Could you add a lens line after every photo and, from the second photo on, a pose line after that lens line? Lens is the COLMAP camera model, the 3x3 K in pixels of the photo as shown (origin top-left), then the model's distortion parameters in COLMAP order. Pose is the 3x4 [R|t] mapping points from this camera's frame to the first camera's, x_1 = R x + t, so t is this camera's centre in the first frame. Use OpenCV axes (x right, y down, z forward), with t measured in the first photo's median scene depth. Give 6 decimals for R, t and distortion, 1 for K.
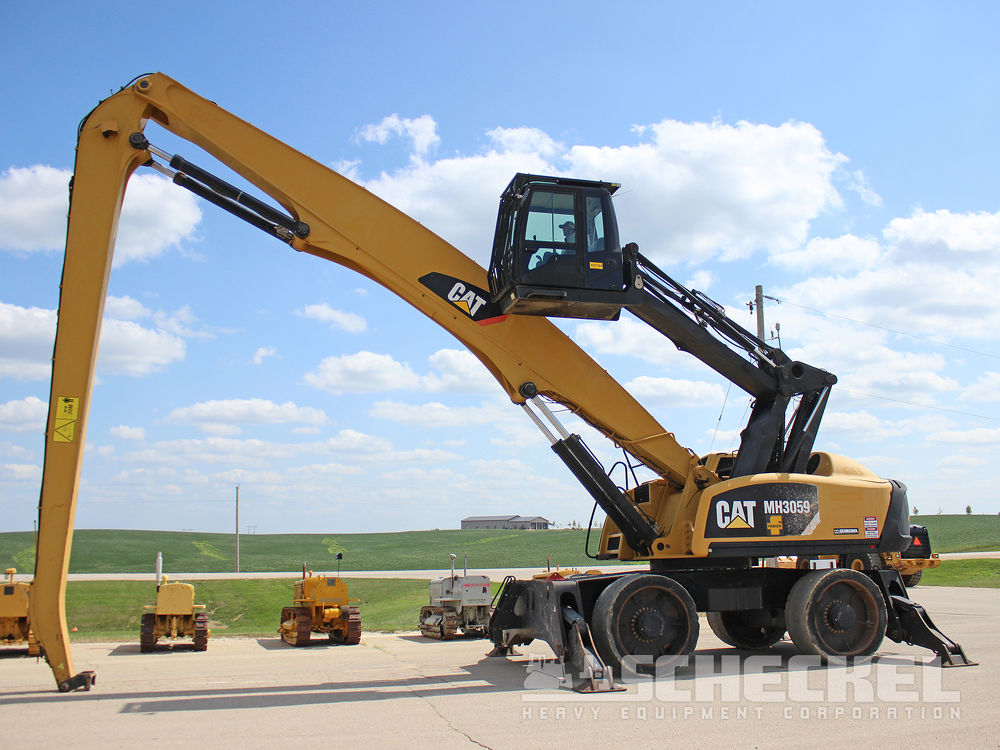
lens RADIAL K [[934.1, 0, 500.0], [0, 934.1, 375.0], [0, 0, 1]] dist [-0.142452, 0.098275]
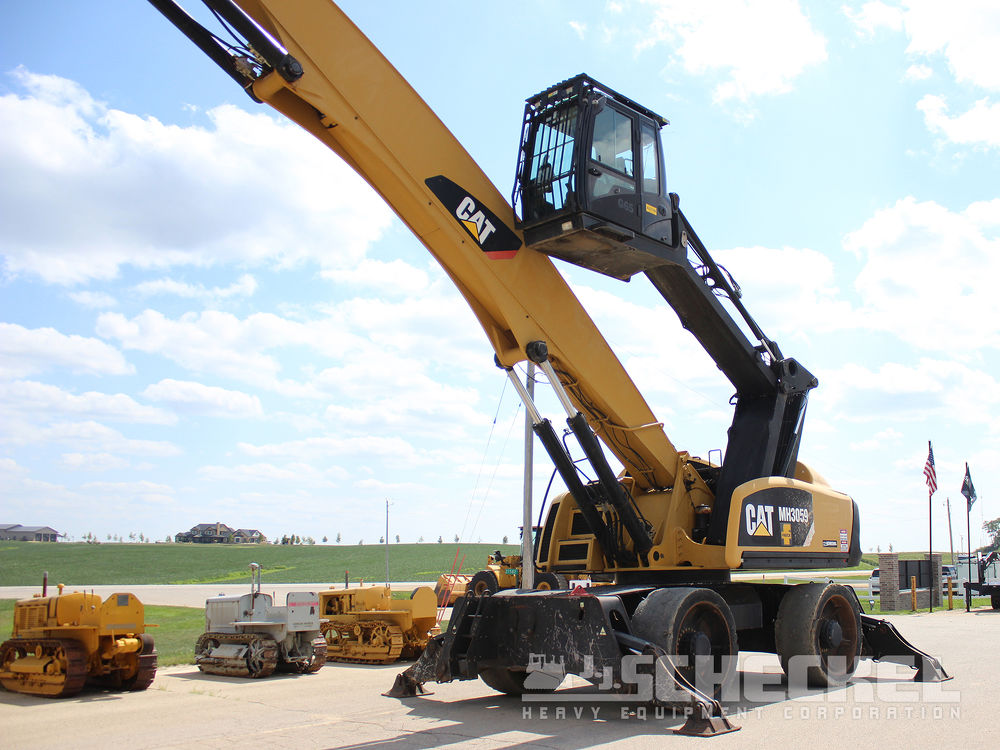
lens RADIAL K [[971.9, 0, 579.0], [0, 971.9, 387.2], [0, 0, 1]] dist [-0.164475, 0.158179]
pose [[0.842643, 0.108047, 0.527522, -0.374570], [-0.105507, 0.993802, -0.035018, 0.072808], [-0.528036, -0.026149, 0.848820, 0.304365]]
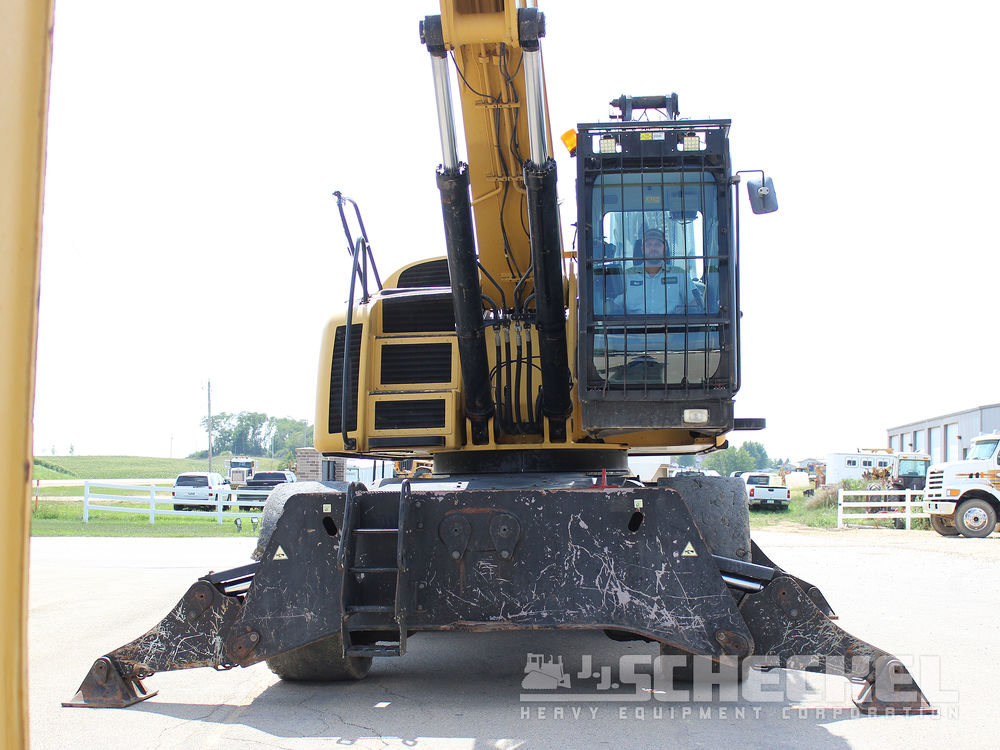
lens RADIAL K [[1423.3, 0, 541.9], [0, 1423.3, 428.0], [0, 0, 1]] dist [-0.044431, 0.018292]
pose [[0.346312, 0.044466, 0.937065, -0.549449], [-0.179961, 0.983474, 0.019840, 0.178593], [-0.920697, -0.175506, 0.348590, 0.769435]]
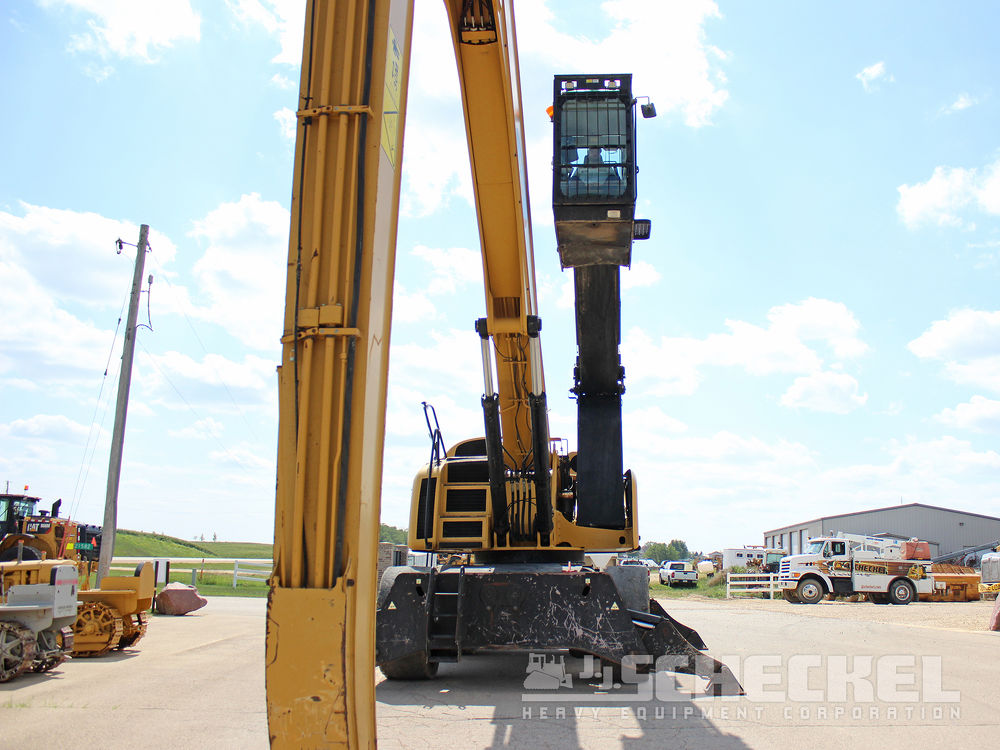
lens RADIAL K [[971.9, 0, 579.0], [0, 971.9, 387.2], [0, 0, 1]] dist [-0.164475, 0.158179]
pose [[0.304014, 0.185473, 0.934438, -0.711384], [-0.191599, 0.972727, -0.130737, 0.166881], [-0.933202, -0.139291, 0.331259, 0.711506]]
